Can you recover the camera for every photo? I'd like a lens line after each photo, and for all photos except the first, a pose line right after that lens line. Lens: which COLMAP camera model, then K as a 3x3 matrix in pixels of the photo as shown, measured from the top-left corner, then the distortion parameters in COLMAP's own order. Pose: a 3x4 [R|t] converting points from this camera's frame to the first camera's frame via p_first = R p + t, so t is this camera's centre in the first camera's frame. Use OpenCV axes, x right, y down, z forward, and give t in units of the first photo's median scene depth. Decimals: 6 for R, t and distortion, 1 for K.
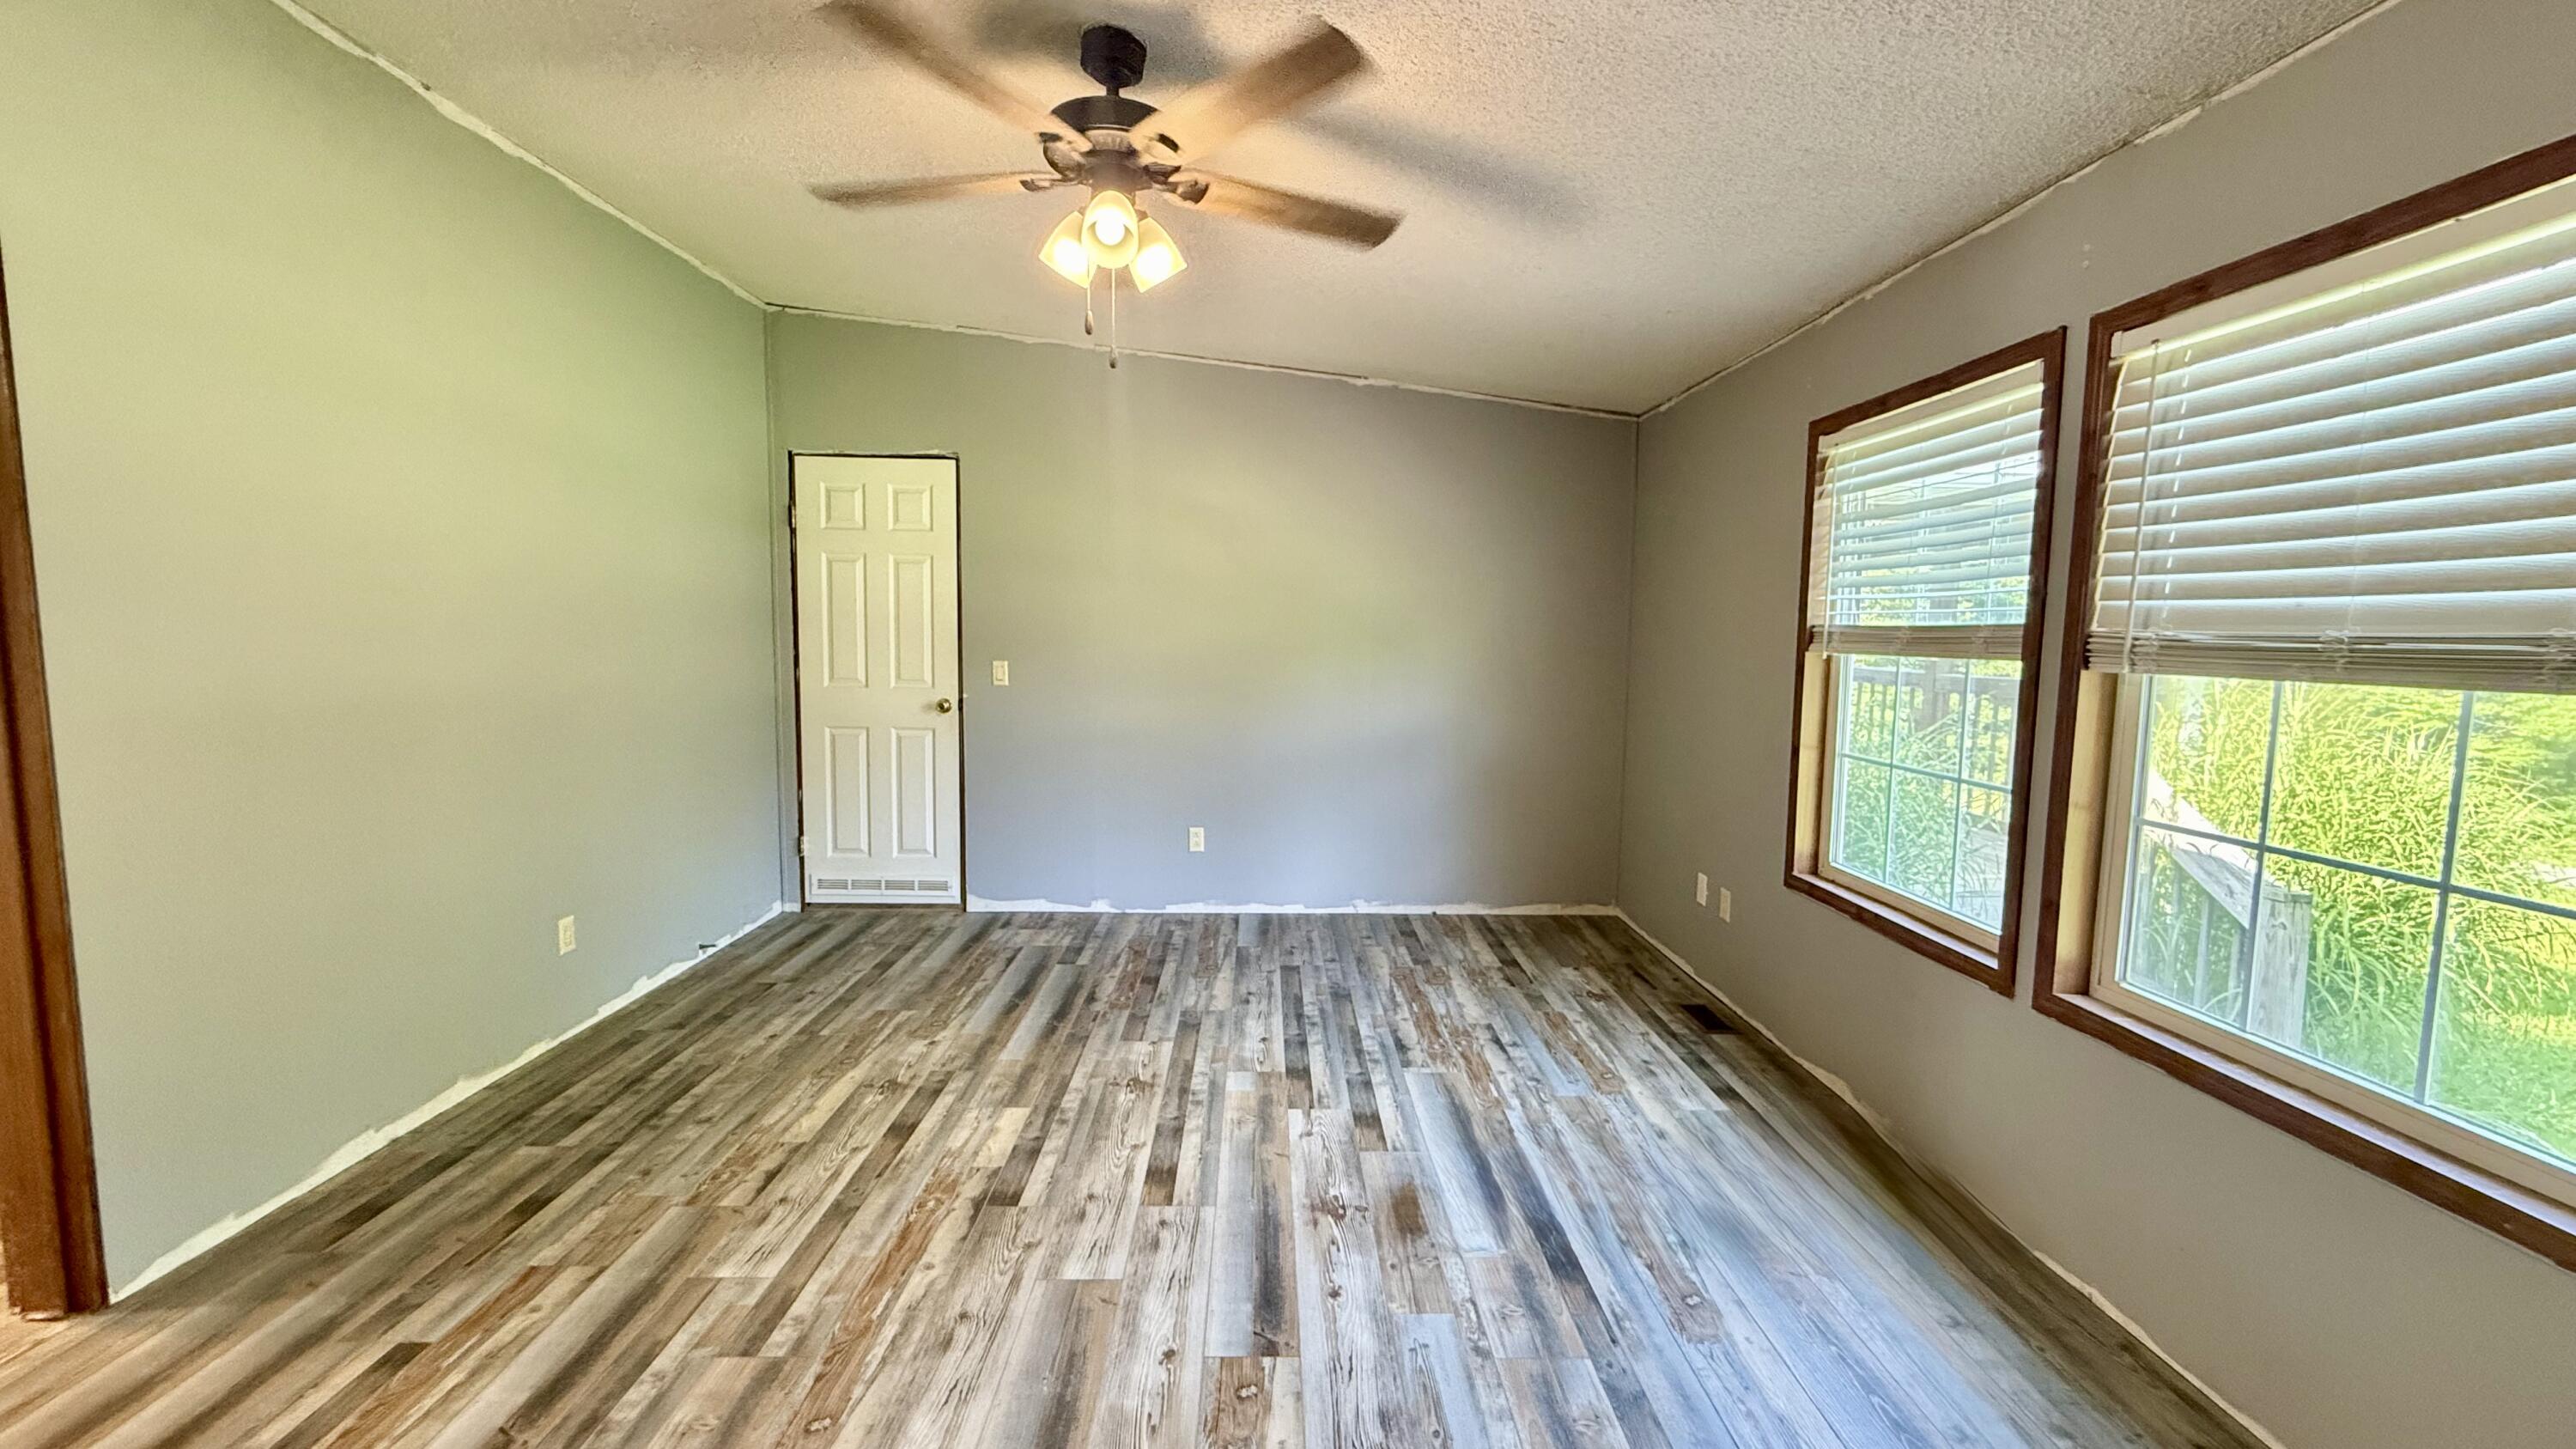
lens RADIAL K [[1038.7, 0, 1288.0], [0, 1038.7, 724.5], [0, 0, 1]] dist [0.001674, -0.000014]
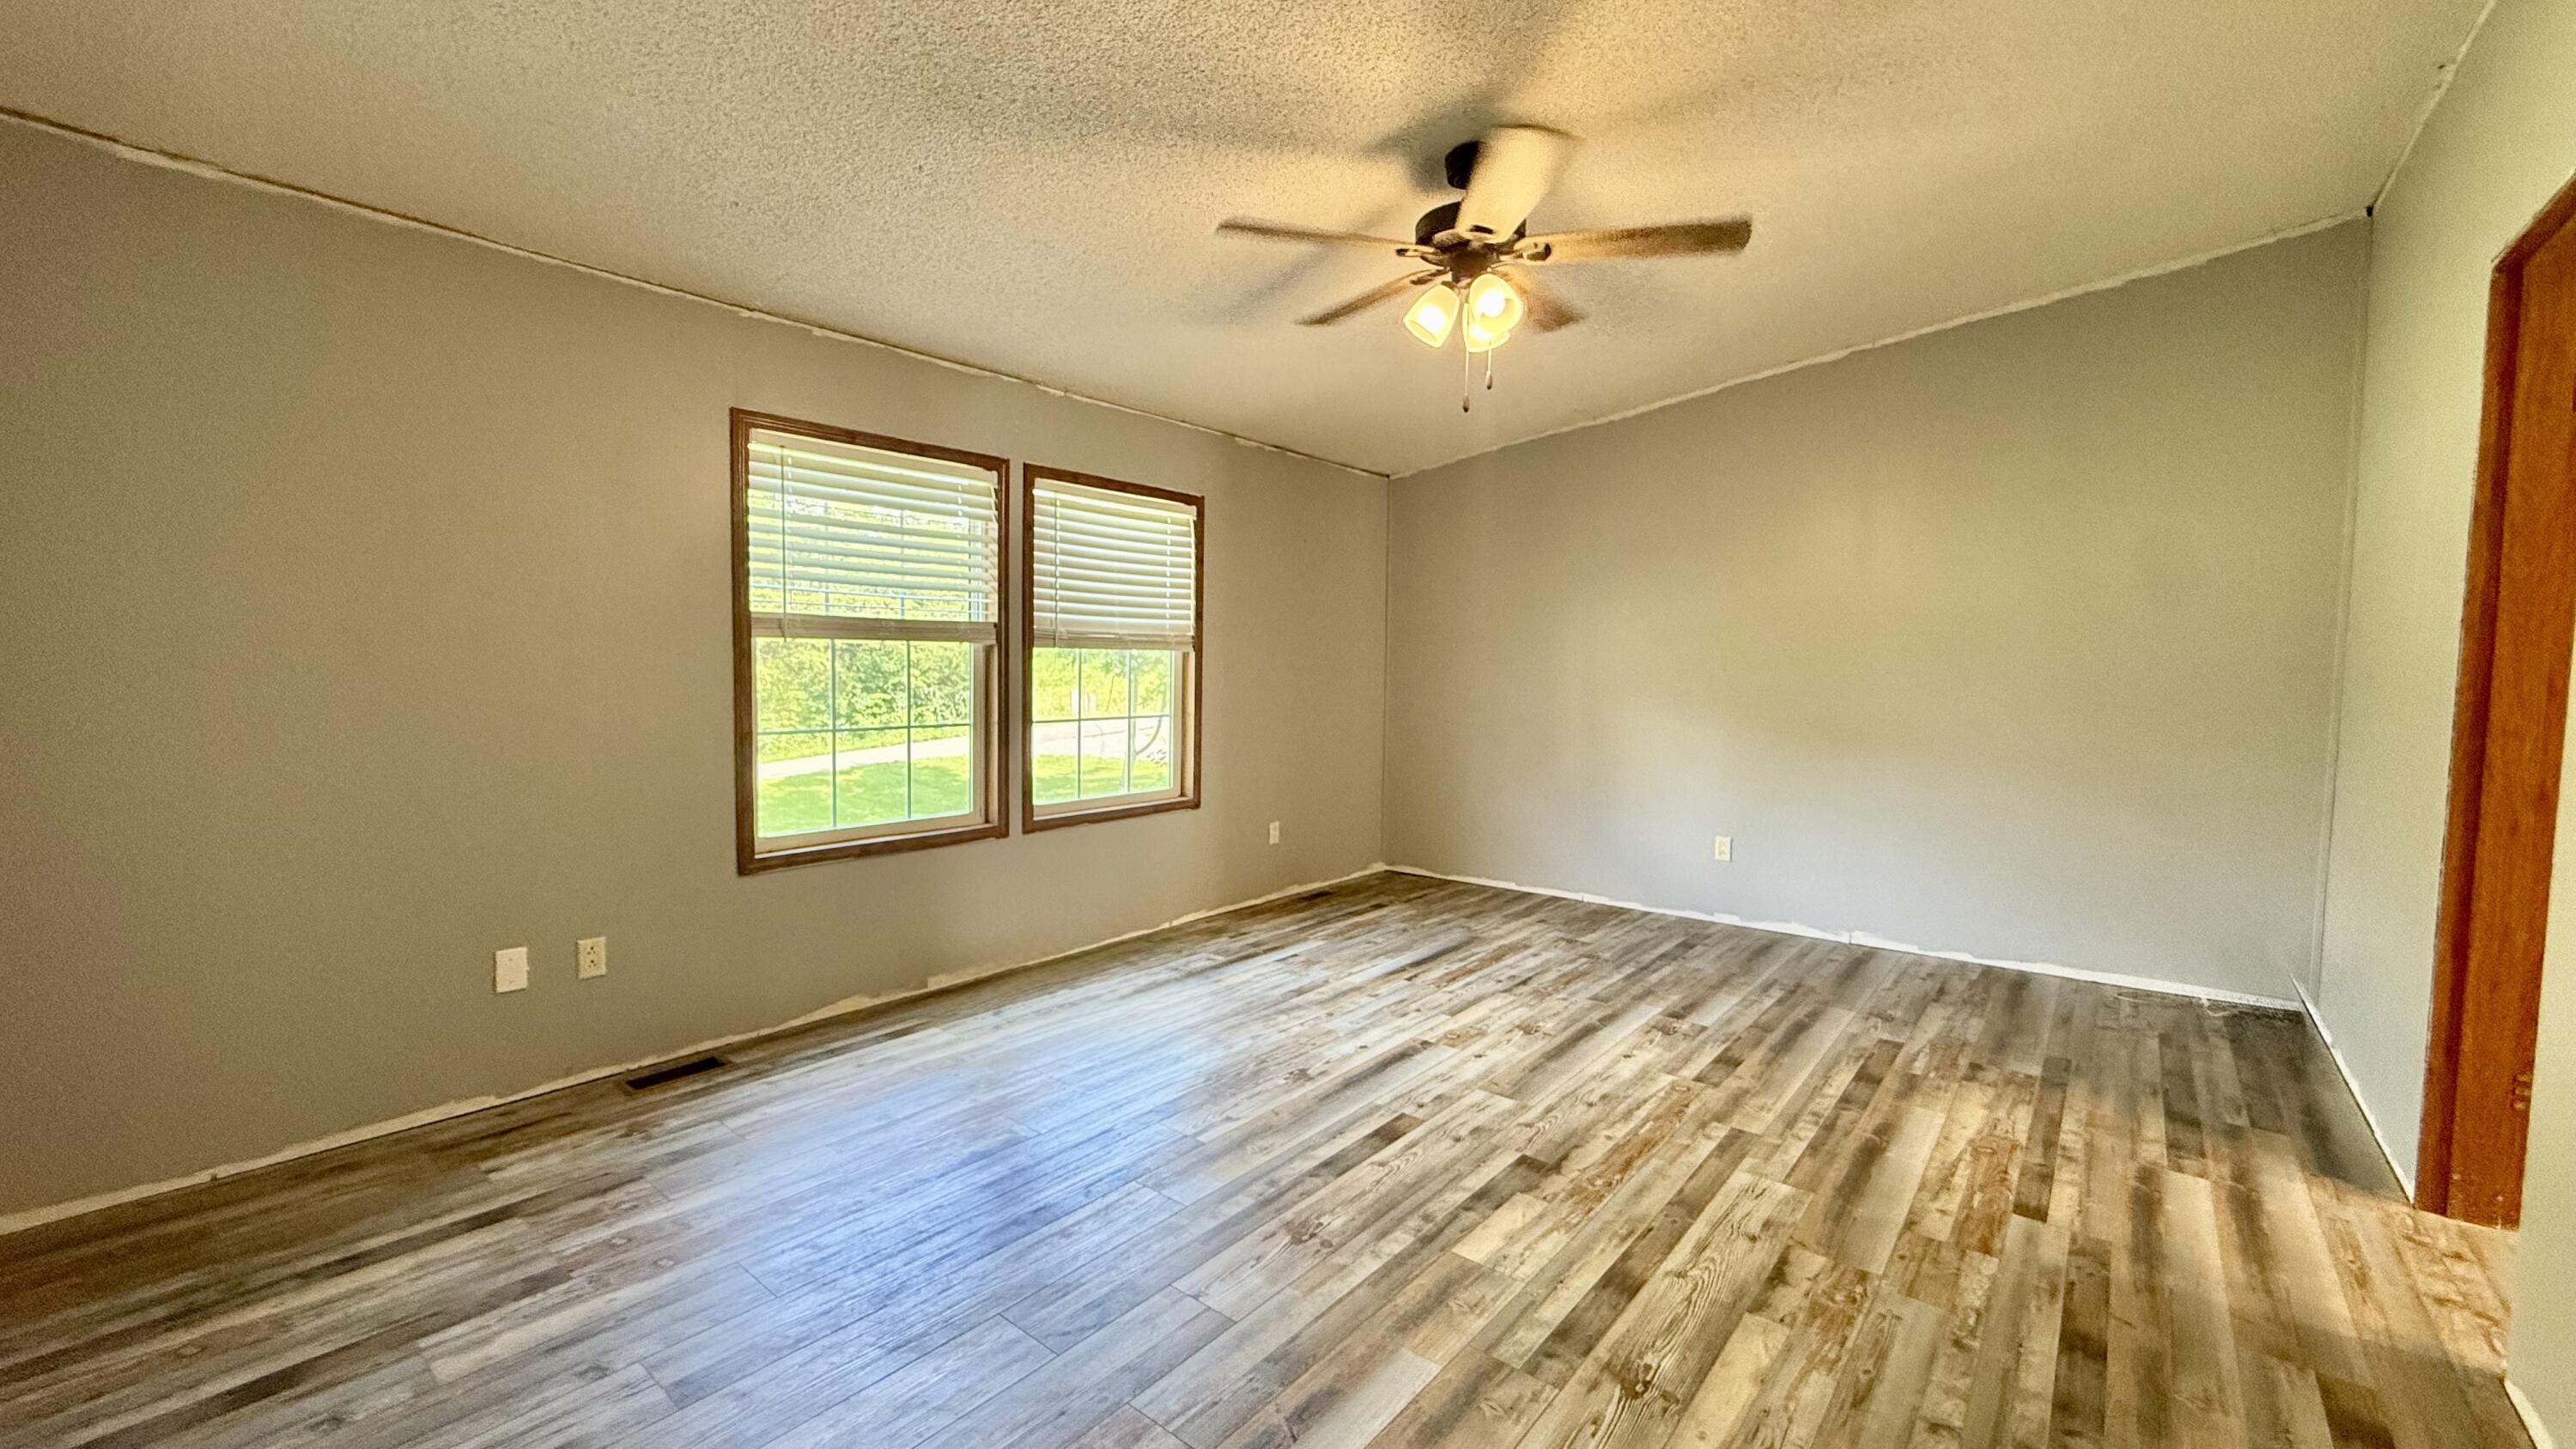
lens RADIAL K [[1038.7, 0, 1288.0], [0, 1038.7, 724.5], [0, 0, 1]] dist [0.001674, -0.000014]
pose [[-0.763172, -0.056522, 0.643719, -0.706953], [0.040350, 0.990055, 0.134770, -0.127068], [-0.644934, 0.128826, -0.753302, 1.819072]]
